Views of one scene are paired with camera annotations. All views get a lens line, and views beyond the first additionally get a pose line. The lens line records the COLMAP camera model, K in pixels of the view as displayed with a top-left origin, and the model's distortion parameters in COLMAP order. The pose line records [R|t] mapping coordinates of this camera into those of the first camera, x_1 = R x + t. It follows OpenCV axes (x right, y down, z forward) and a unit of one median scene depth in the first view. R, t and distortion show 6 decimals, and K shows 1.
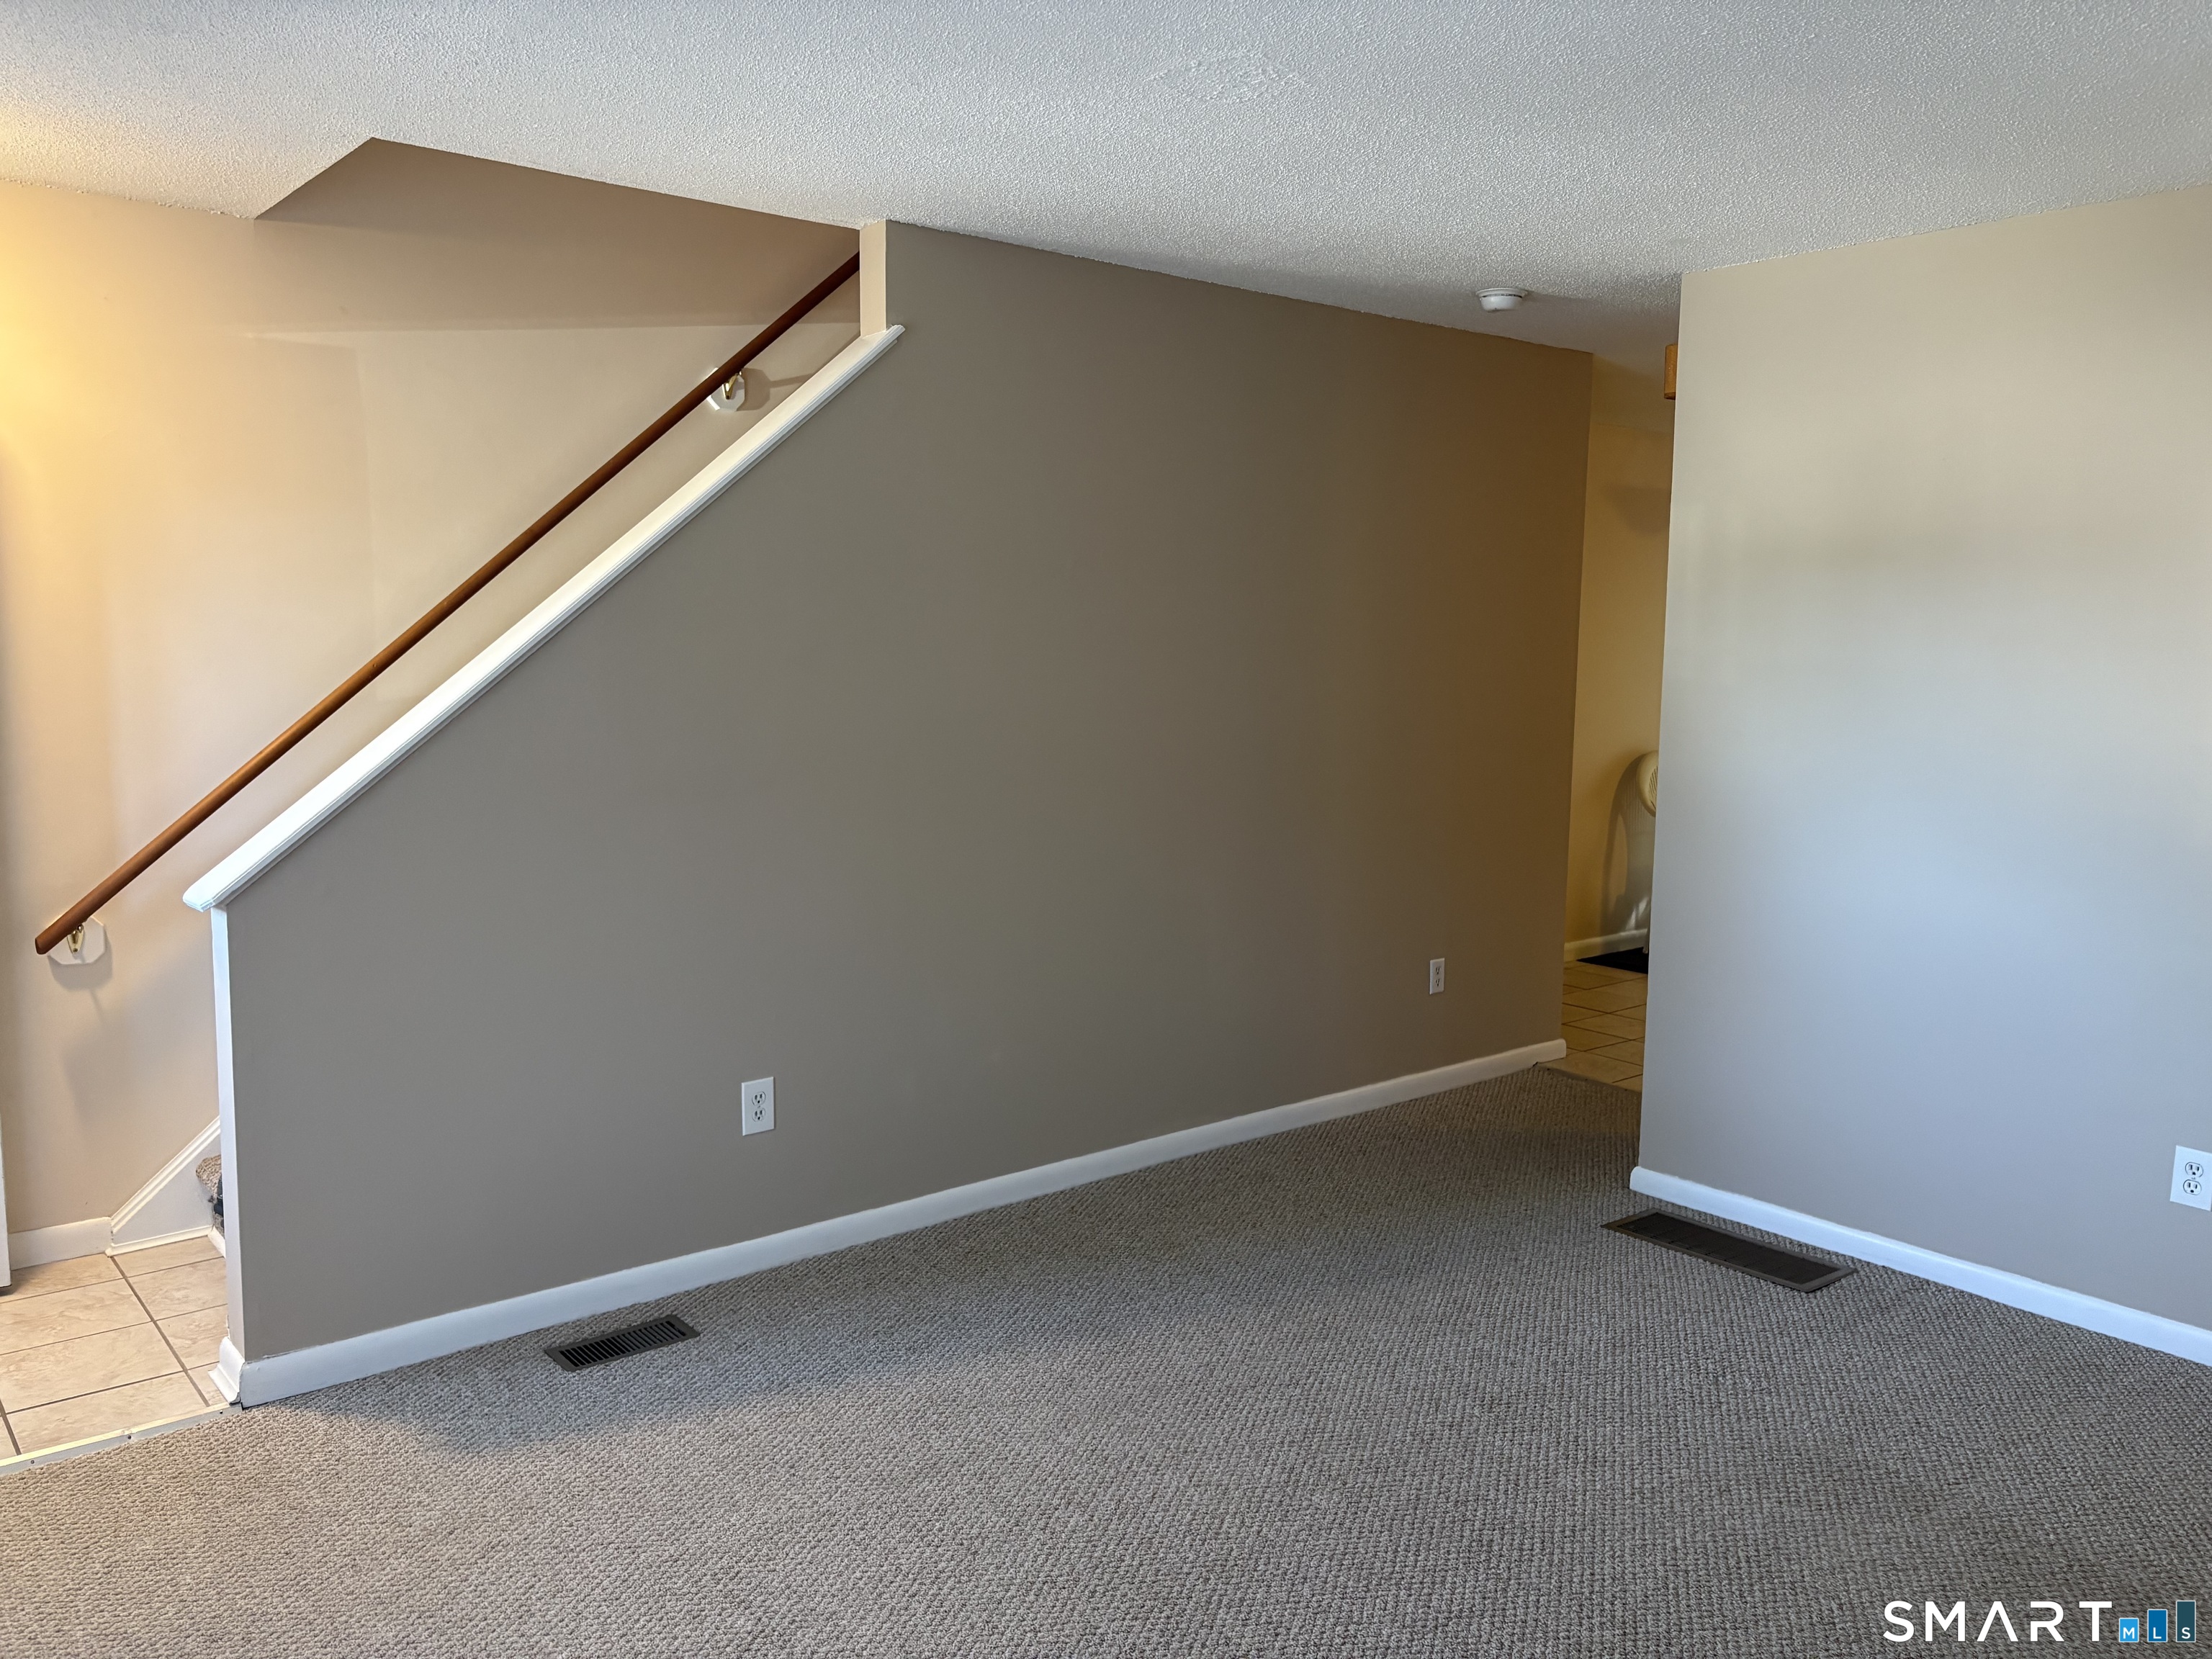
lens RADIAL K [[1658.8, 0, 1101.1], [0, 1658.8, 824.0], [0, 0, 1]] dist [0.046763, -0.062785]
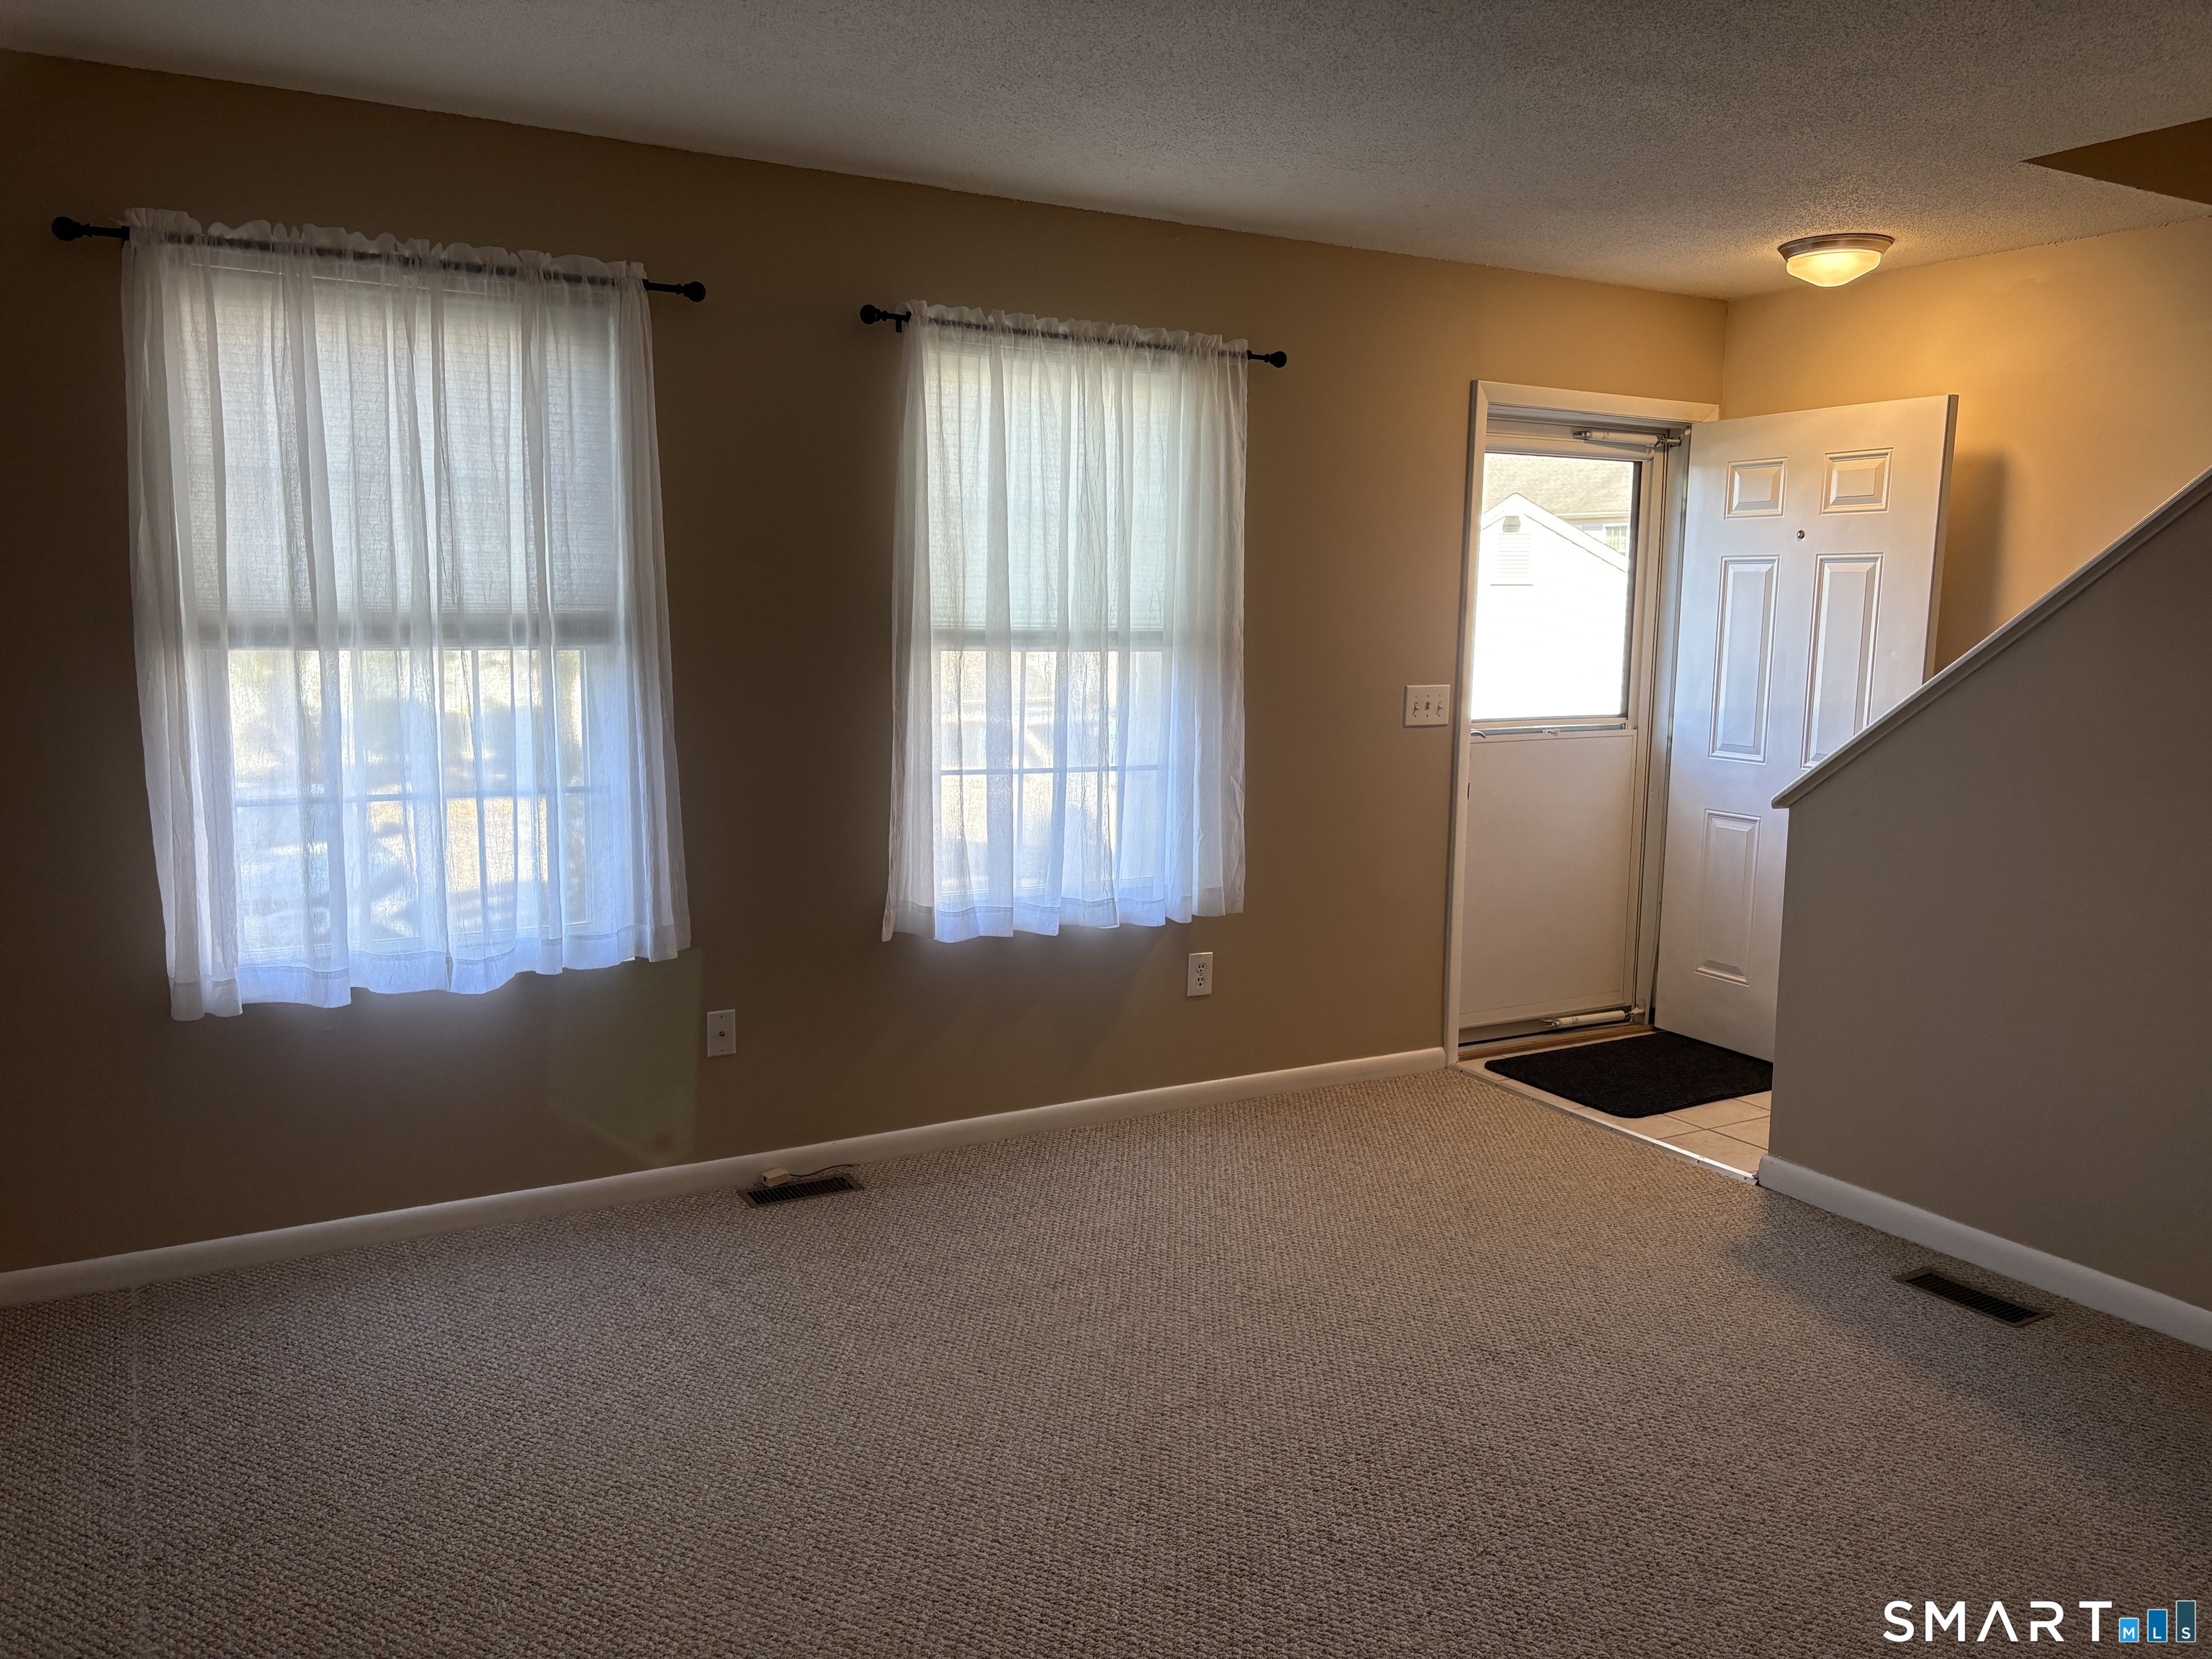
lens RADIAL K [[1658.8, 0, 1092.4], [0, 1658.8, 823.2], [0, 0, 1]] dist [0.046763, -0.062785]
pose [[-0.175537, 0.121288, -0.976973, 0.751161], [-0.127243, 0.981263, 0.144683, -0.050398], [0.976215, 0.149710, -0.156815, 0.581113]]
